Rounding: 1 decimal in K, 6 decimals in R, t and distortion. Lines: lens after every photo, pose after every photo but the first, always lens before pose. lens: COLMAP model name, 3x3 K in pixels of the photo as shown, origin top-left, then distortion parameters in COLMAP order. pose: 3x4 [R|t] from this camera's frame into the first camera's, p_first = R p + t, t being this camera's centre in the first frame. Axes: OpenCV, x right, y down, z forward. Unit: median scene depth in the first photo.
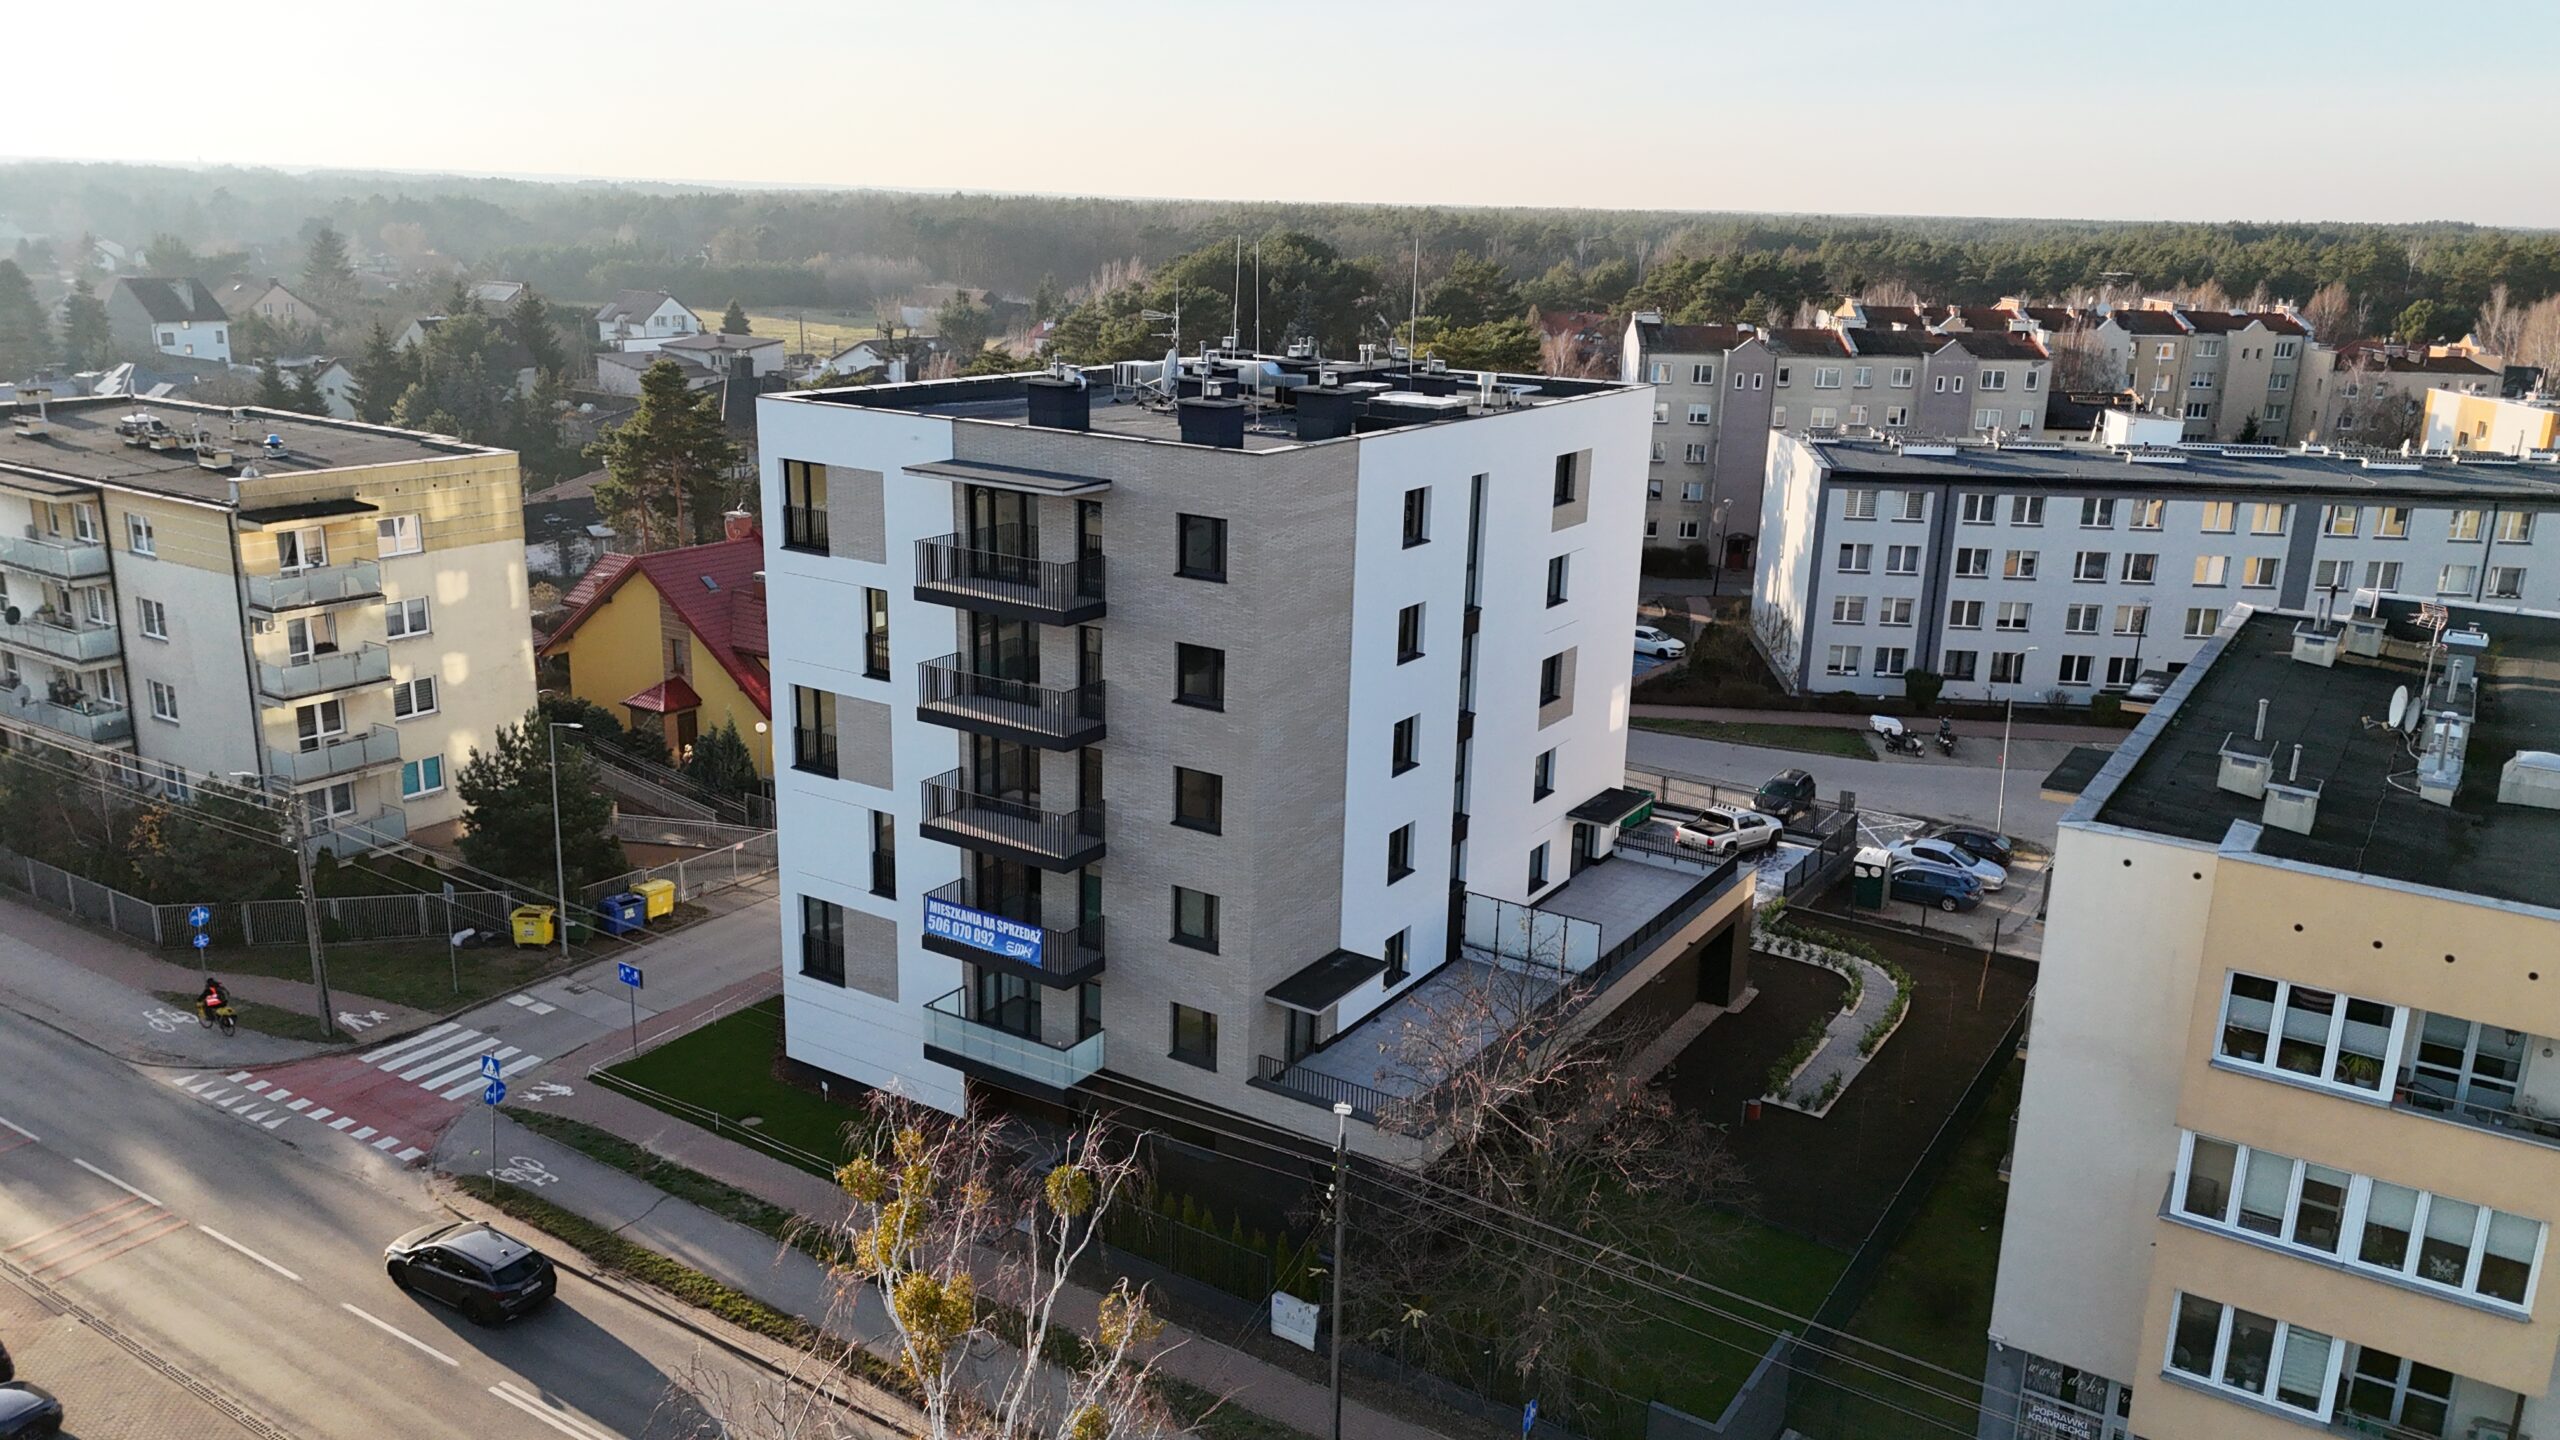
lens RADIAL K [[1885.4, 0, 1280.4], [0, 1885.4, 718.5], [0, 0, 1]] dist [0.052775, -0.010289]
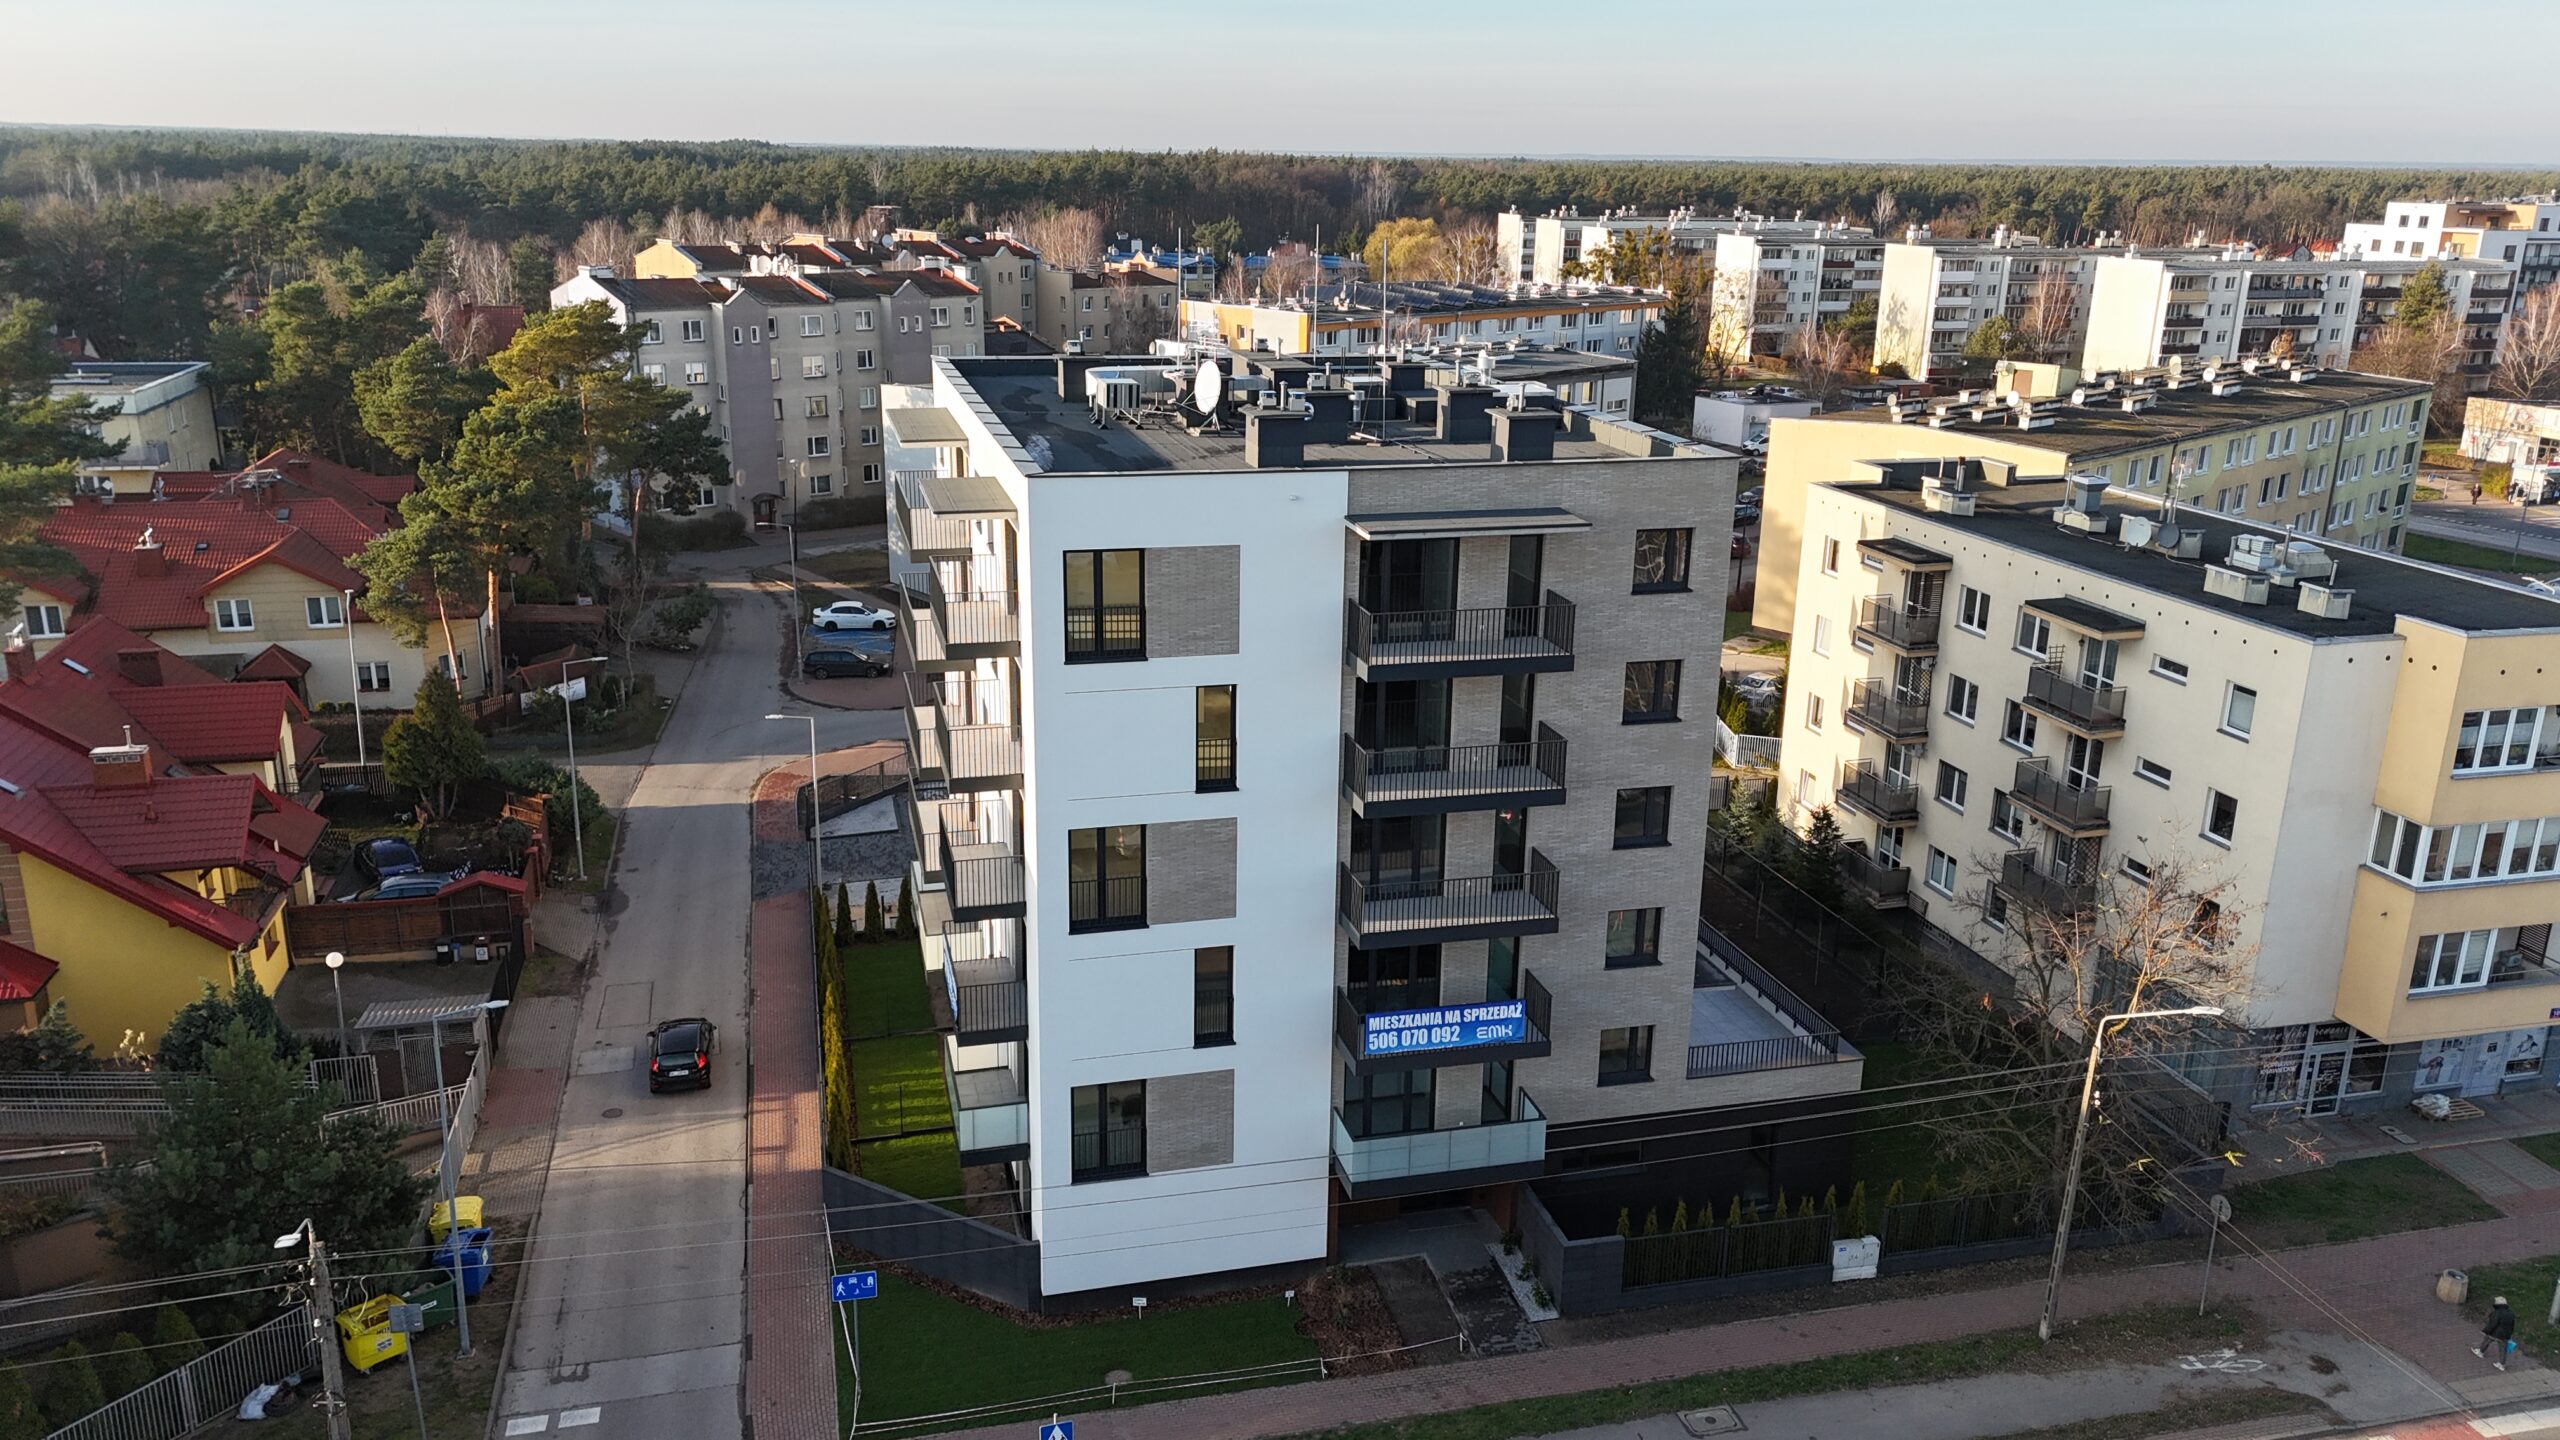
lens RADIAL K [[1885.4, 0, 1276.6], [0, 1885.4, 723.0], [0, 0, 1]] dist [0.052775, -0.010289]
pose [[0.677555, -0.226886, 0.699601, -0.814309], [0.196139, 0.972520, 0.125439, -0.158132], [-0.708837, 0.052227, 0.703437, 0.421852]]
